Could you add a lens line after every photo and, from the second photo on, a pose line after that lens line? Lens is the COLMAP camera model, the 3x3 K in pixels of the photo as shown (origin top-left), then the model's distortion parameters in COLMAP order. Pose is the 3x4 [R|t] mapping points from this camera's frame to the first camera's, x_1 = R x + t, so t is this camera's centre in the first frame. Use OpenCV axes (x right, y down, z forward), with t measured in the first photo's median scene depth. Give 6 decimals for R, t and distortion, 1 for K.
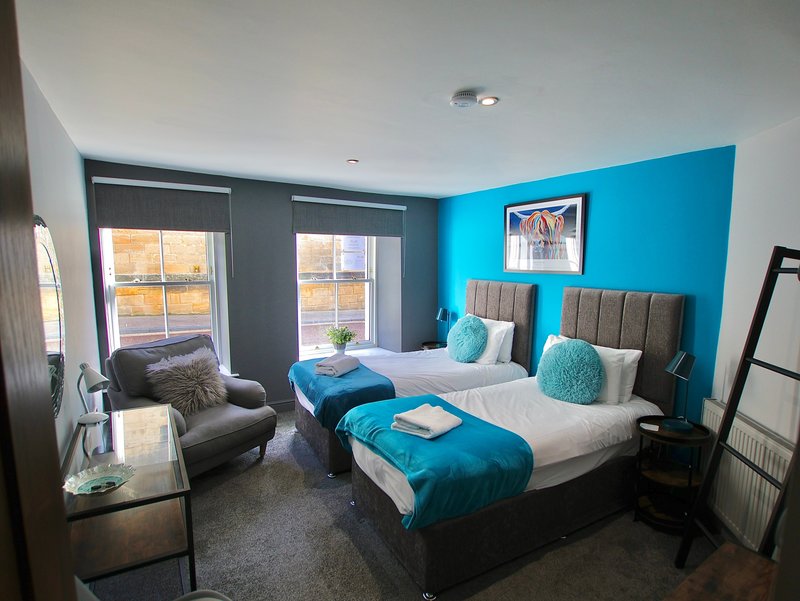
lens RADIAL K [[412.9, 0, 391.6], [0, 412.9, 315.0], [0, 0, 1]] dist [-0.034705, 0.002658]
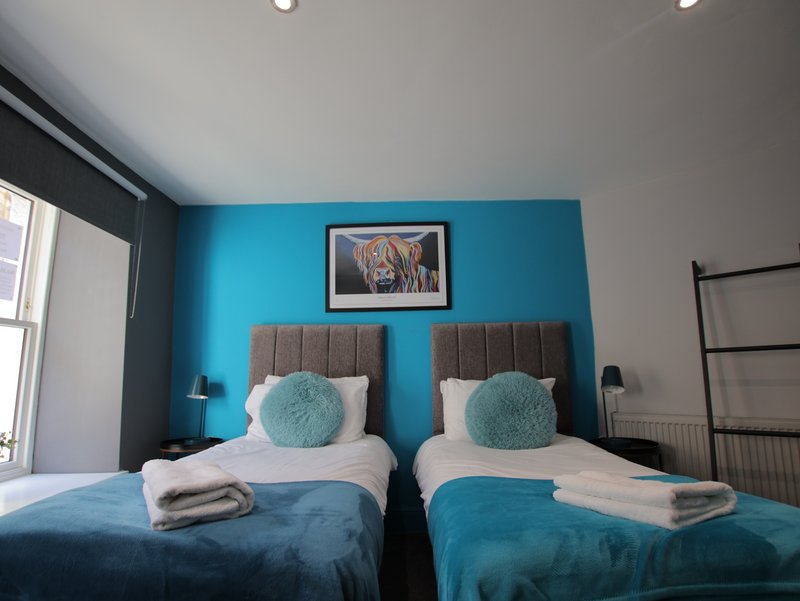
lens RADIAL K [[412.9, 0, 391.6], [0, 412.9, 315.0], [0, 0, 1]] dist [-0.034705, 0.002658]
pose [[0.522866, 0.111039, 0.845152, -0.401141], [0.125945, 0.970534, -0.205430, 0.091613], [-0.843059, 0.213855, 0.493474, 0.785420]]
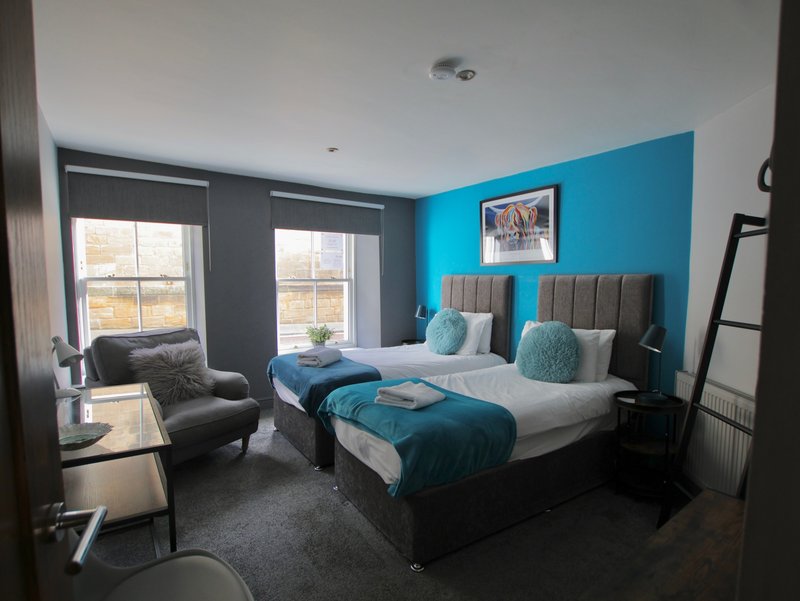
lens RADIAL K [[412.9, 0, 391.6], [0, 412.9, 315.0], [0, 0, 1]] dist [-0.034705, 0.002658]
pose [[0.998291, -0.011788, 0.057231, -0.012116], [0.014286, 0.998954, -0.043444, 0.084612], [-0.056659, 0.044187, 0.997415, -0.003523]]
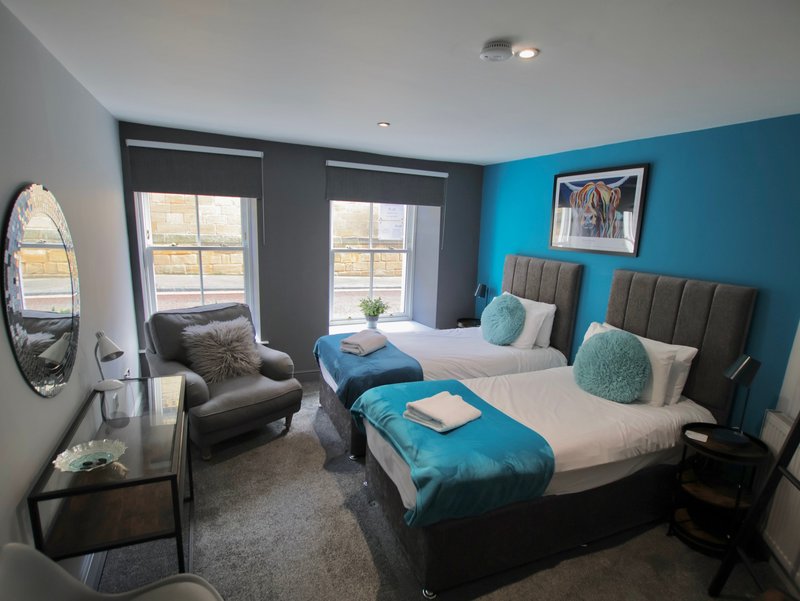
lens RADIAL K [[412.9, 0, 391.6], [0, 412.9, 315.0], [0, 0, 1]] dist [-0.034705, 0.002658]
pose [[0.991964, 0.054246, -0.114299, 0.053464], [-0.044667, 0.995399, 0.084768, -0.028274], [0.118372, -0.078981, 0.989823, 0.060799]]
